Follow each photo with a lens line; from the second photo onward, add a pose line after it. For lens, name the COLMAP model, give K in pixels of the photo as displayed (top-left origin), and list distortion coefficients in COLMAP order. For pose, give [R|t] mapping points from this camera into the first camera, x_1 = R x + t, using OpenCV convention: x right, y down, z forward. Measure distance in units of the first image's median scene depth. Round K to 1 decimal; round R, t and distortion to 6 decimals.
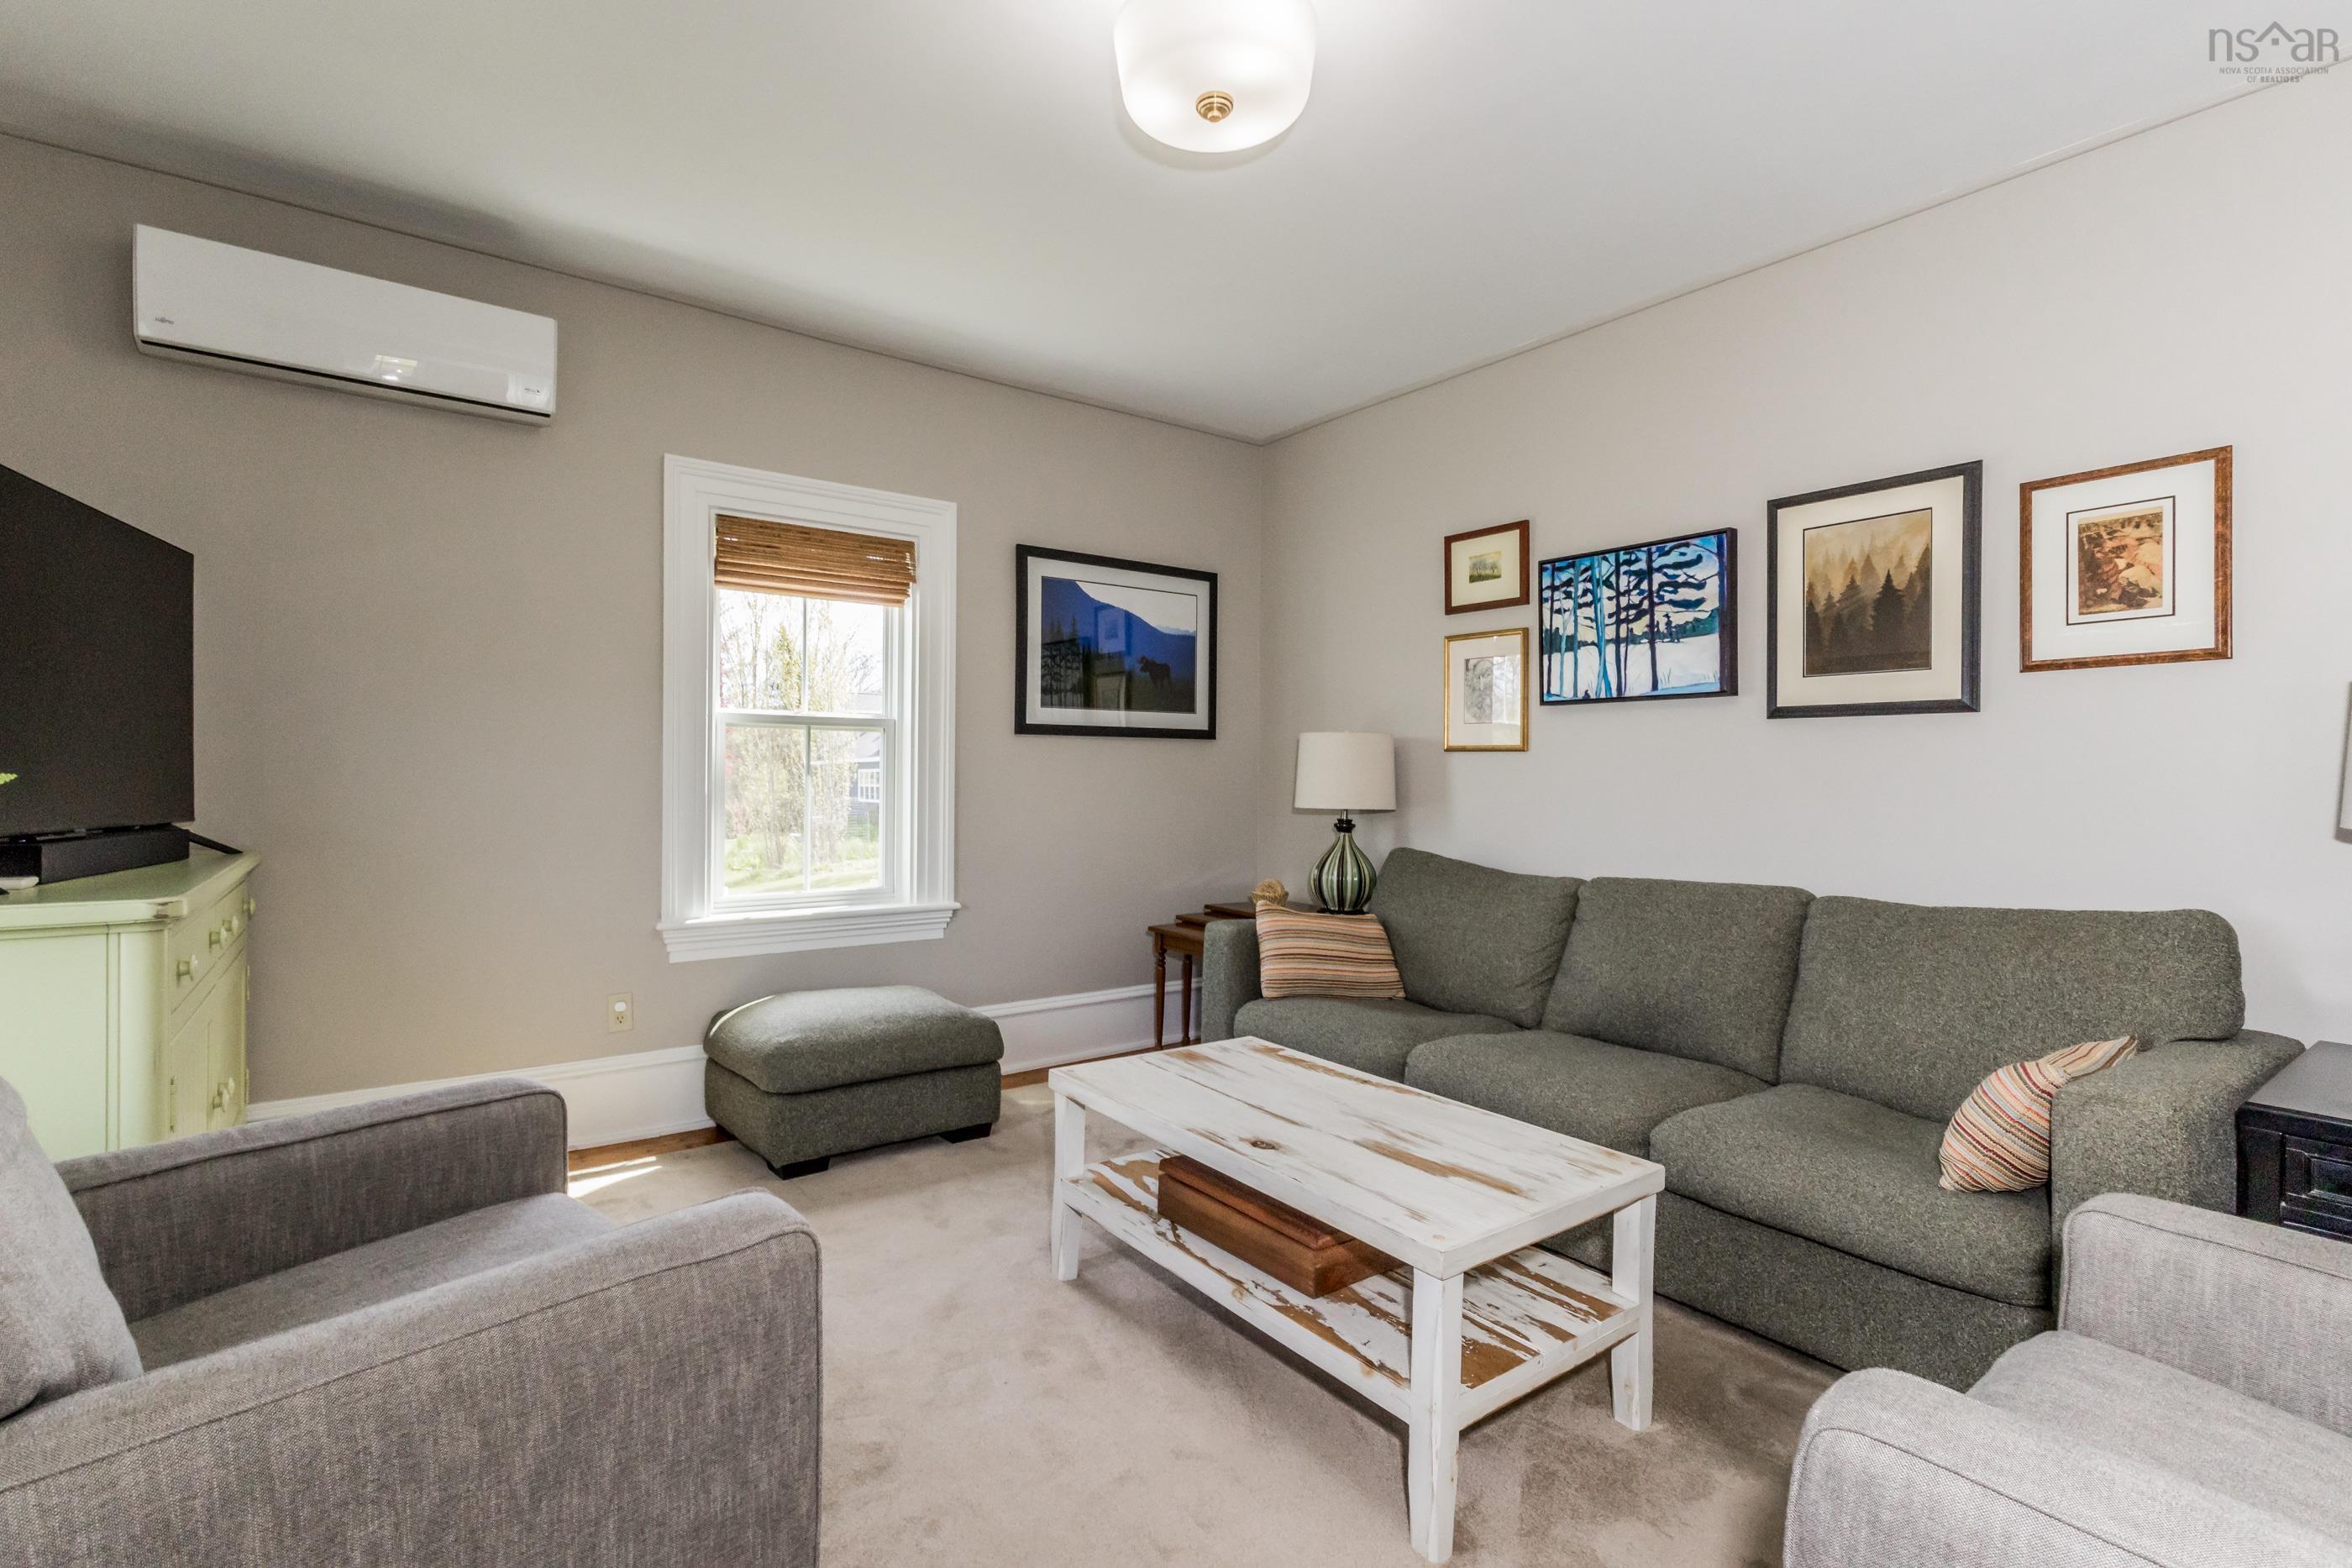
lens RADIAL K [[1054.9, 0, 1187.9], [0, 1054.9, 782.1], [0, 0, 1]] dist [-0.004217, 0.000408]
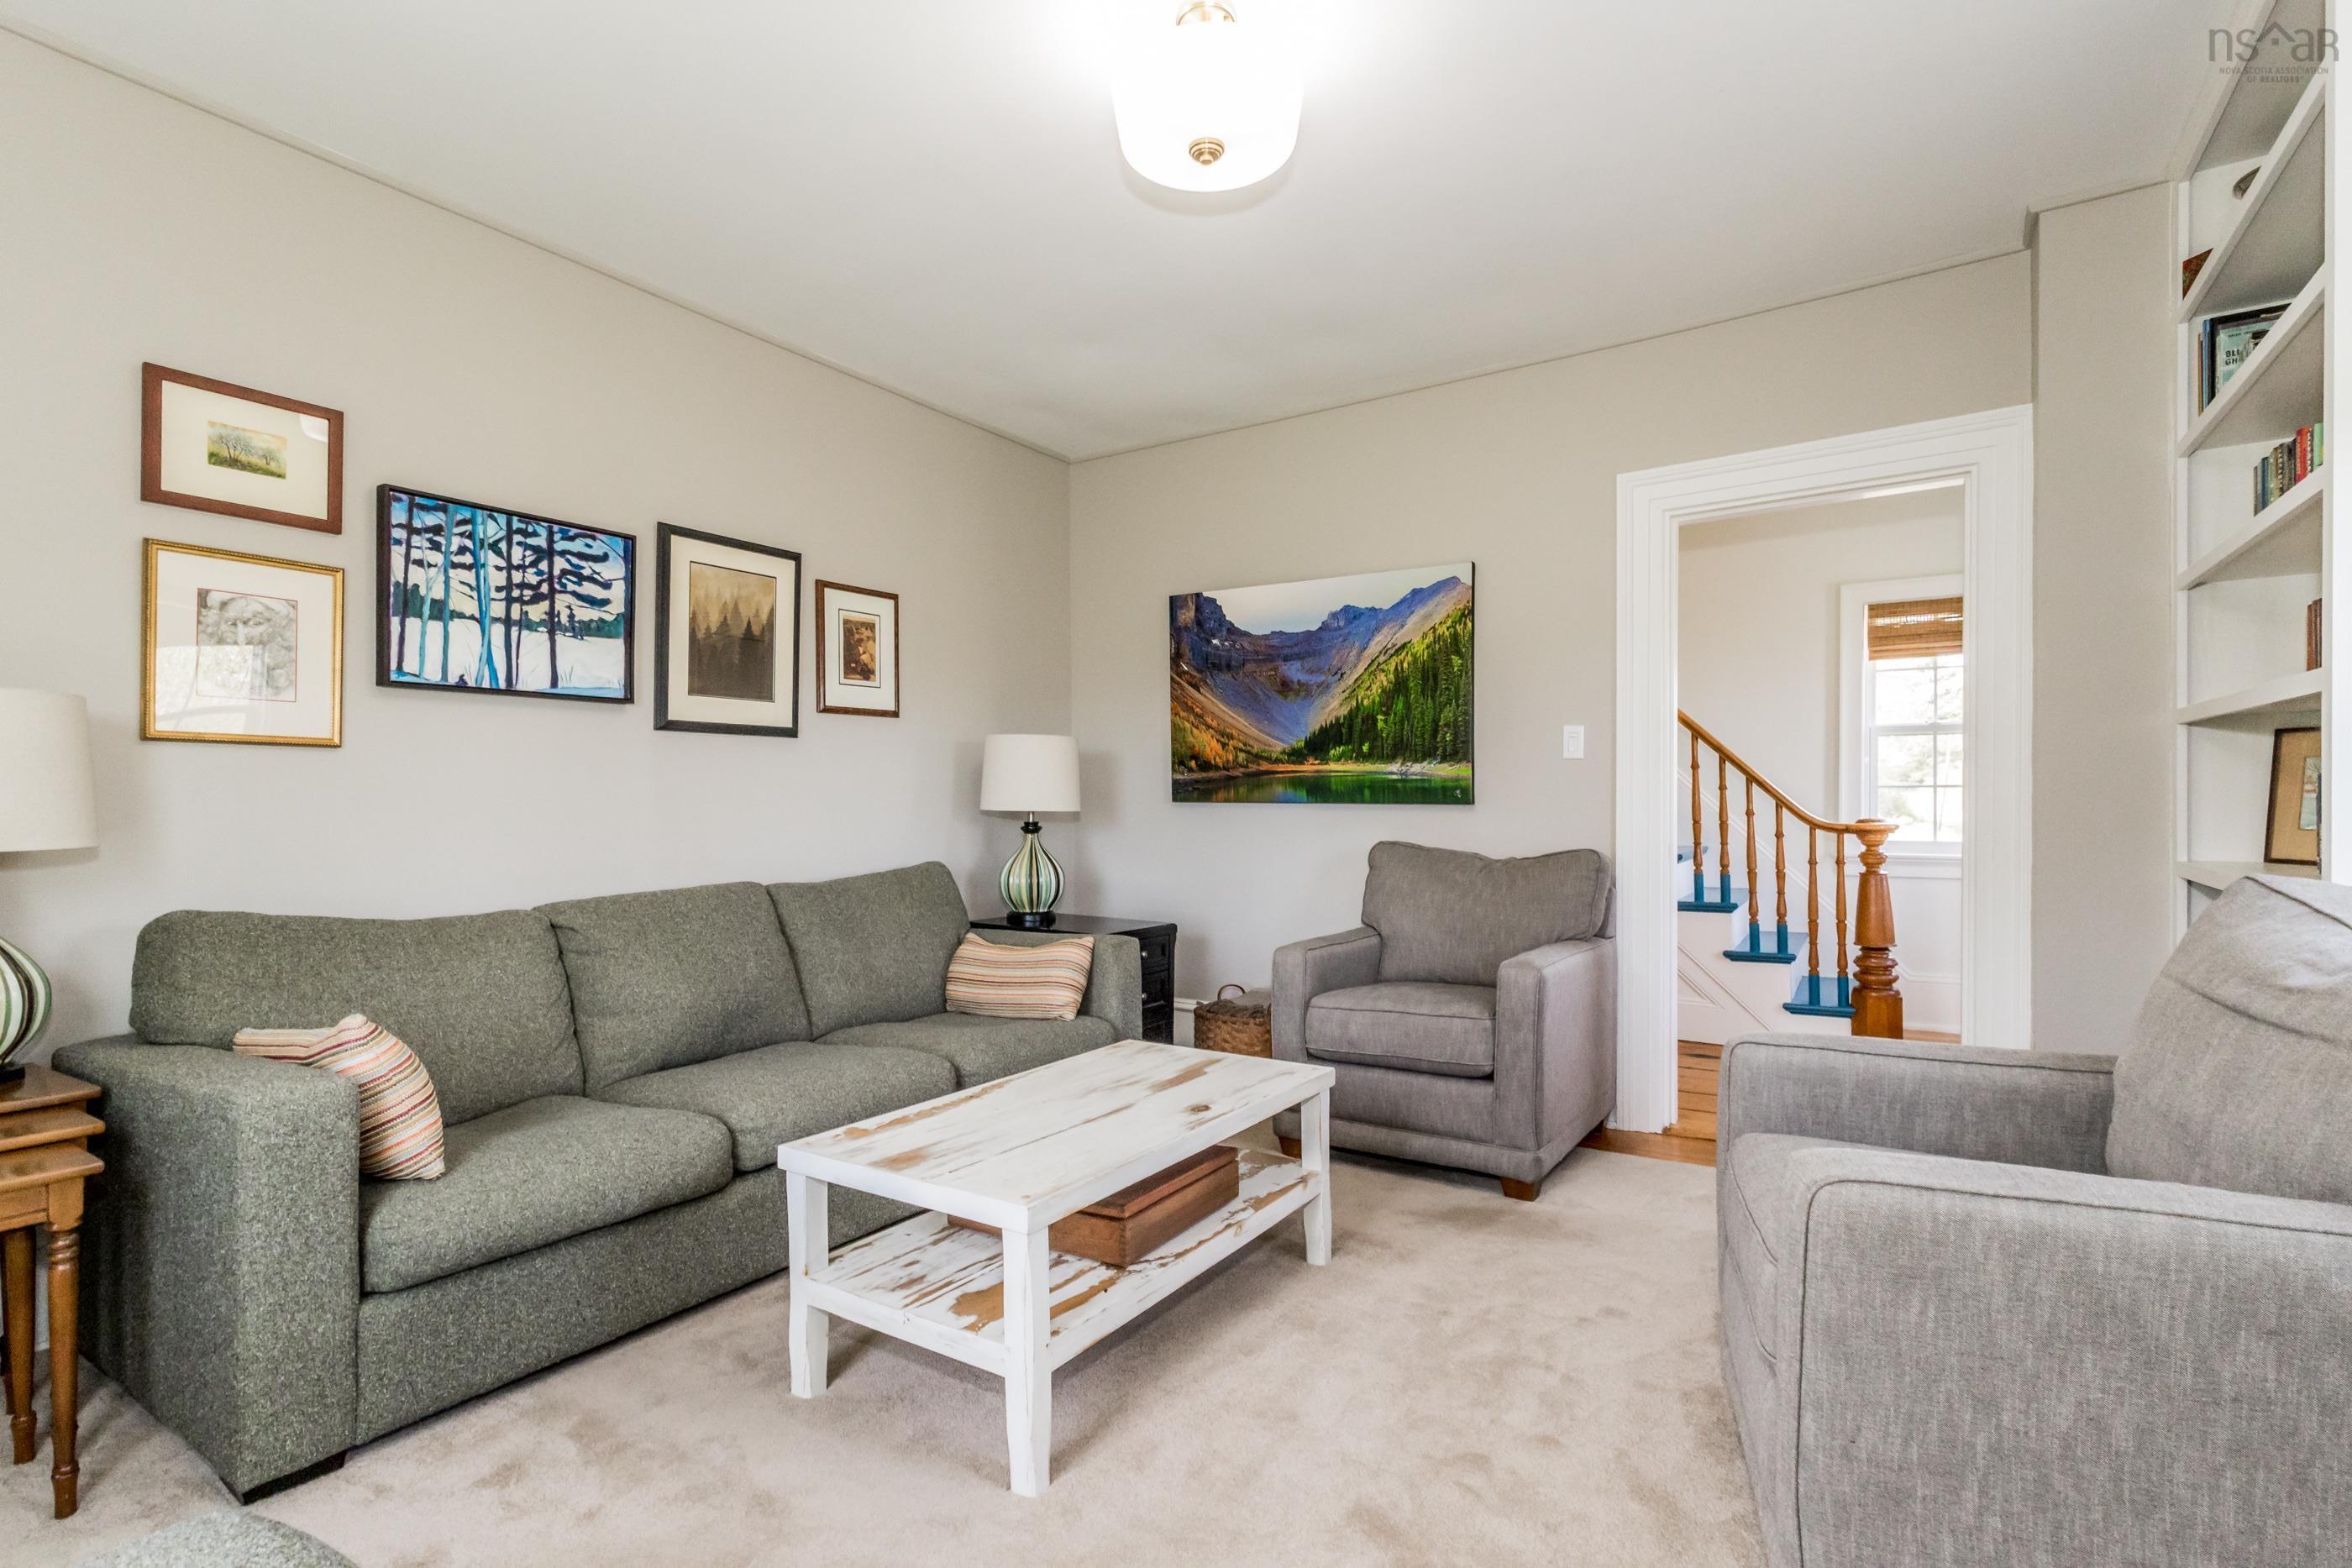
lens RADIAL K [[1054.9, 0, 1187.9], [0, 1054.9, 782.1], [0, 0, 1]] dist [-0.004217, 0.000408]
pose [[-0.318951, 0.006367, 0.947750, -0.563156], [0.006044, 0.999971, -0.004684, -0.000260], [-0.947752, 0.004234, -0.318981, 0.773294]]
